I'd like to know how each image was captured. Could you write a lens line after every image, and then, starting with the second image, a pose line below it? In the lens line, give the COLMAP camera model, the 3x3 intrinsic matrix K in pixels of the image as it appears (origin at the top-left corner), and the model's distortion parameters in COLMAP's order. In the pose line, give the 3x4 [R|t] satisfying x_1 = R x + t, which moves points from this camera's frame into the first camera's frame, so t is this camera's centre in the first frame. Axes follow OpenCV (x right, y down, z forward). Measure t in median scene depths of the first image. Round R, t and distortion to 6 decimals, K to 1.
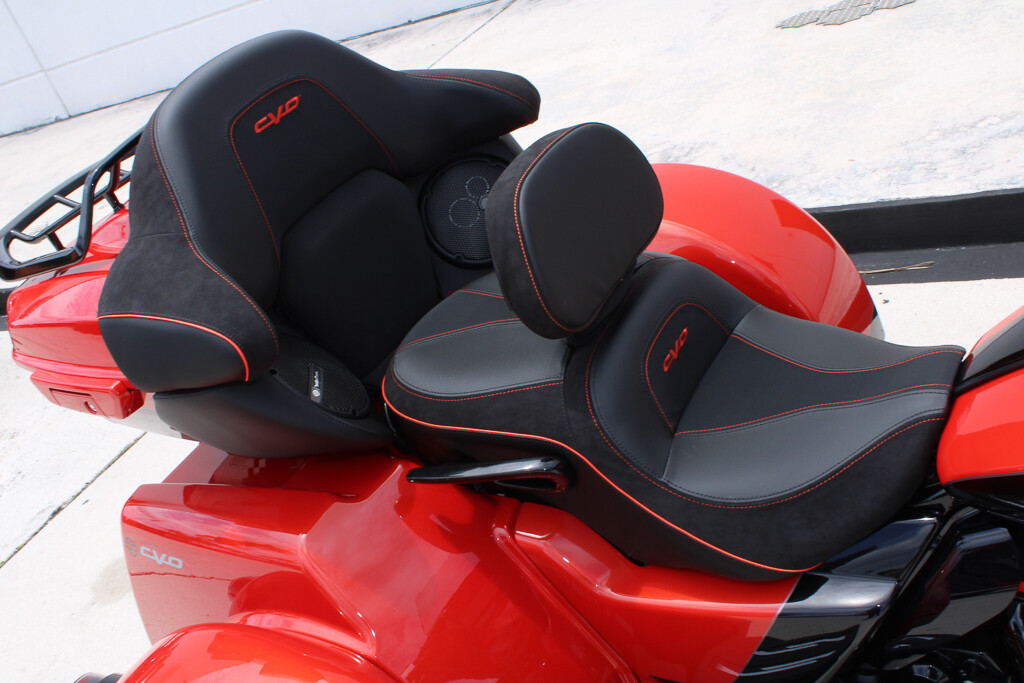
lens RADIAL K [[1025.5, 0, 511.9], [0, 1025.5, 343.0], [0, 0, 1]] dist [-0.096328, 0.000000]
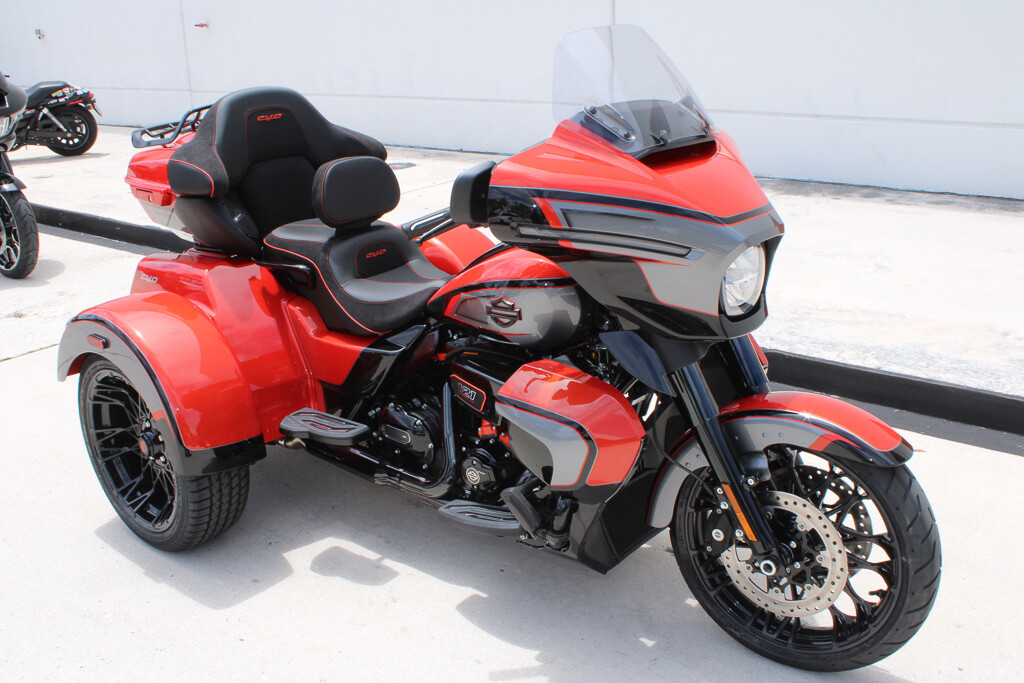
lens RADIAL K [[1009.1, 0, 519.2], [0, 1009.1, 344.5], [0, 0, 1]] dist [-0.098768, 0.000000]
pose [[0.935213, 0.350364, -0.051201, 0.697100], [-0.354060, 0.923578, -0.147125, 0.452485], [-0.004259, 0.155722, 0.987792, -1.385772]]
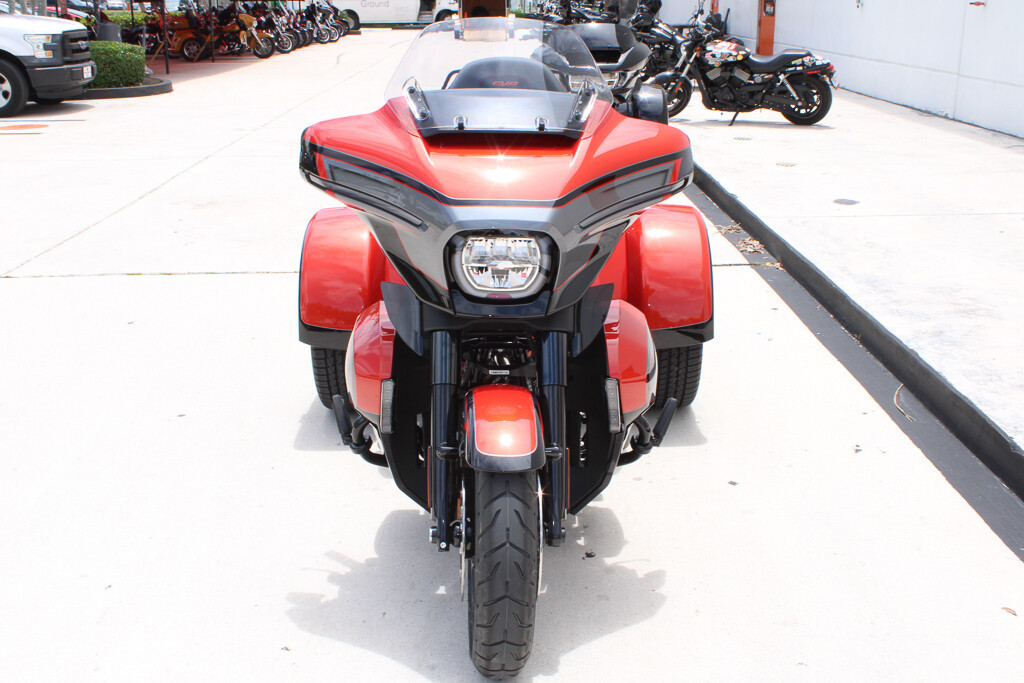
lens RADIAL K [[1110.4, 0, 511.9], [0, 1110.4, 337.9], [0, 0, 1]] dist [-0.061448, 0.000000]
pose [[0.471367, 0.562787, -0.679032, 2.455097], [-0.569397, 0.782162, 0.253000, -0.507965], [0.673498, 0.267383, 0.689135, -0.978029]]
